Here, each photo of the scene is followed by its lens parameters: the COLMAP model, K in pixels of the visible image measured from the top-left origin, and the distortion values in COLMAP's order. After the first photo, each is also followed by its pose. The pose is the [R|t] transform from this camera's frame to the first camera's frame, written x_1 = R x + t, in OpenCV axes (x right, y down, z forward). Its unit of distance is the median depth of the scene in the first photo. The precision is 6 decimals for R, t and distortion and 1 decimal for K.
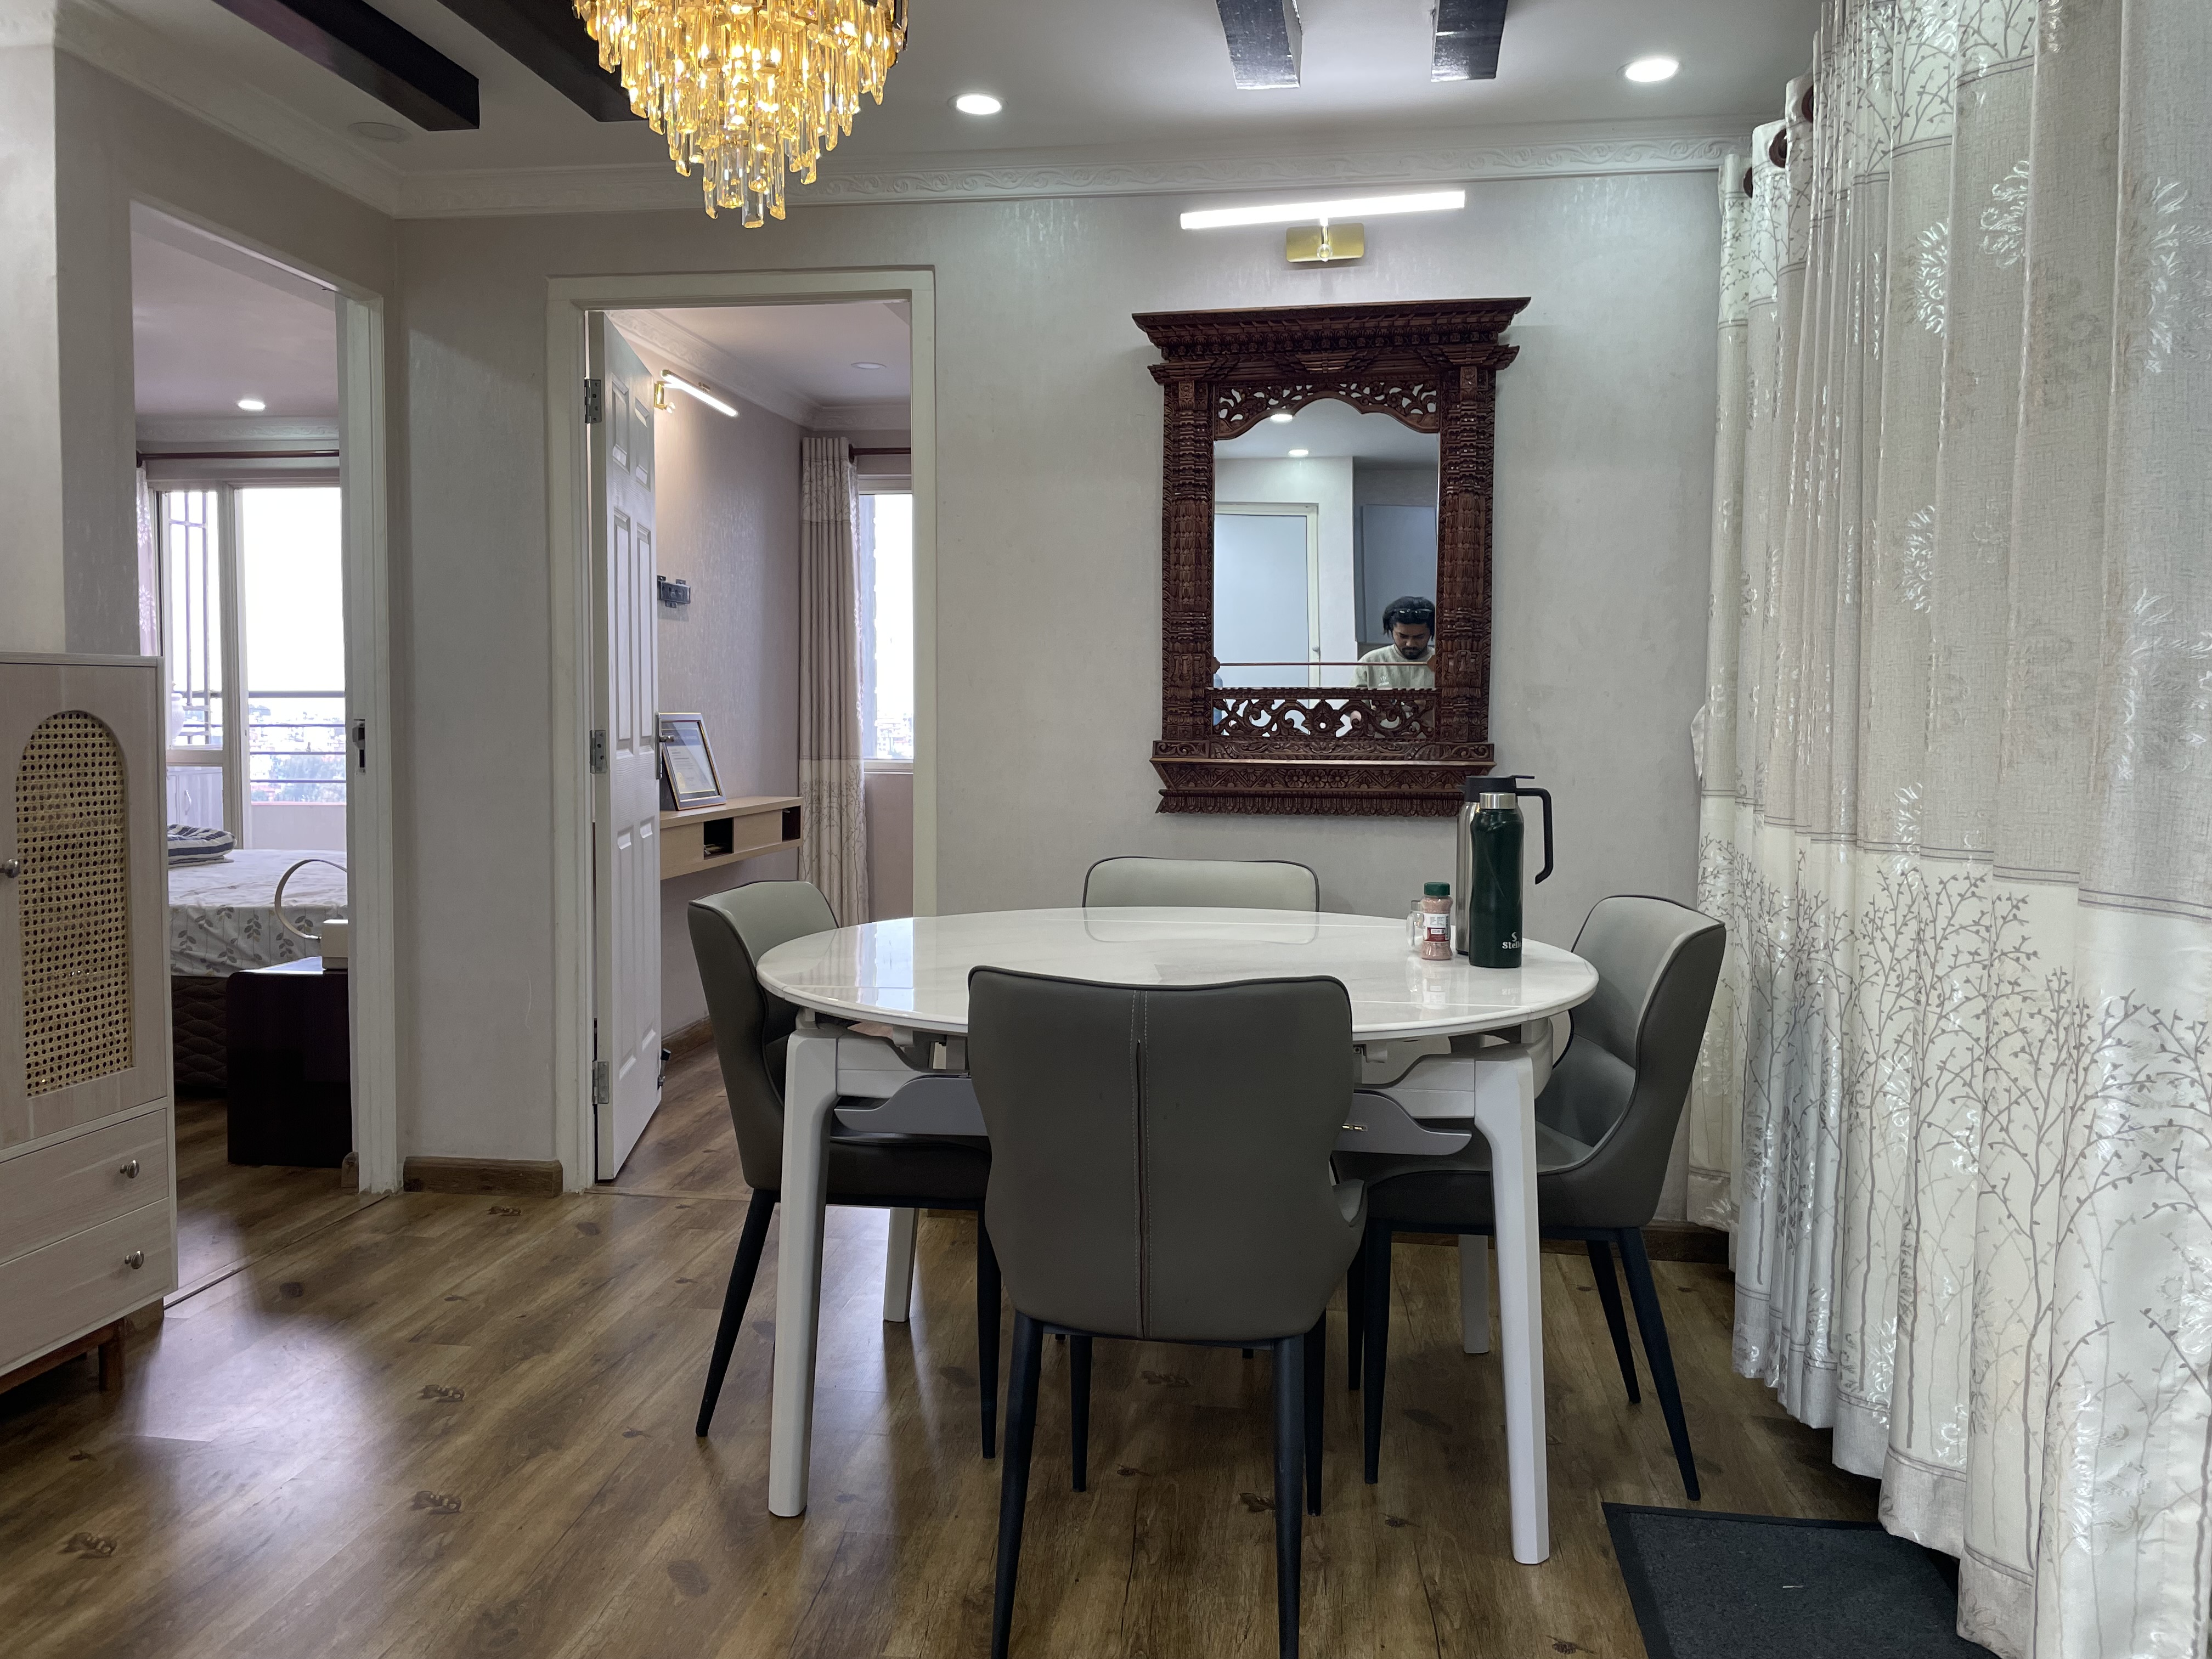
lens RADIAL K [[1674.3, 0, 1111.9], [0, 1674.3, 820.7], [0, 0, 1]] dist [0.053268, 0.001620]
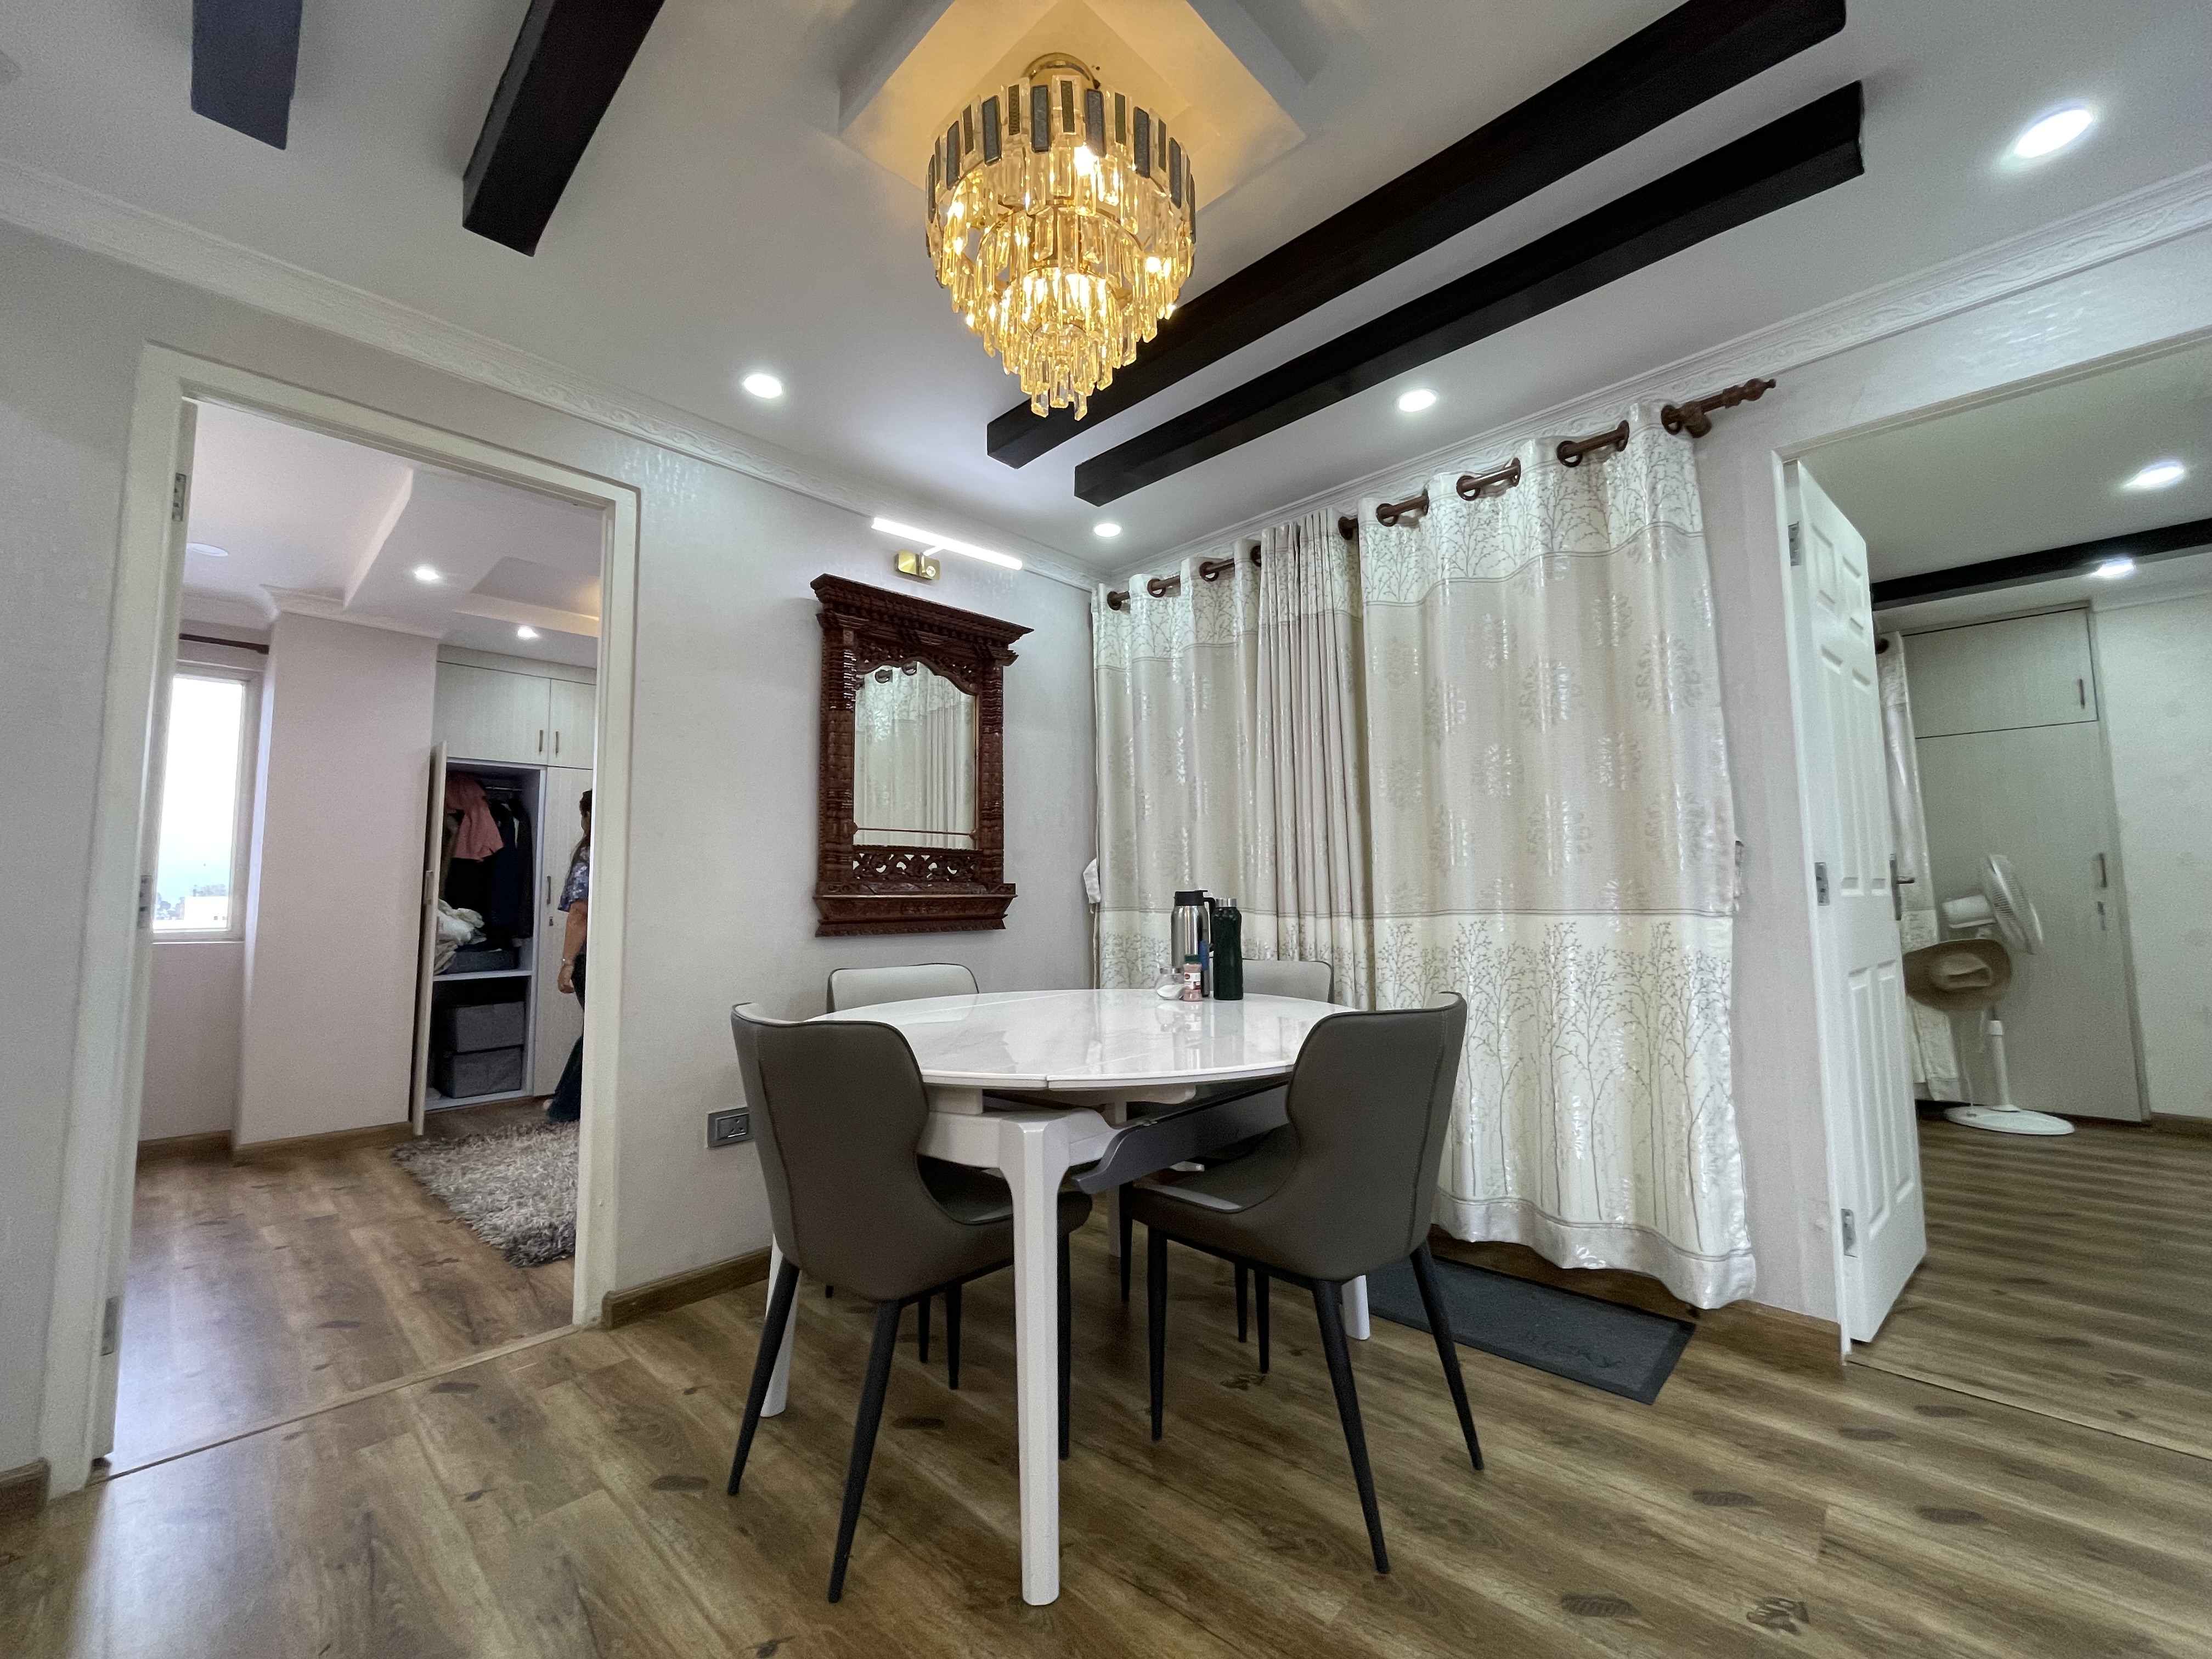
lens RADIAL K [[894.1, 0, 1106.3], [0, 894.1, 830.6], [0, 0, 1]] dist [-0.000477, -0.000191]
pose [[0.581186, 0.048710, 0.812312, -0.428785], [0.068798, 0.991692, -0.108690, 0.004782], [-0.810857, 0.119054, 0.573007, 0.405209]]
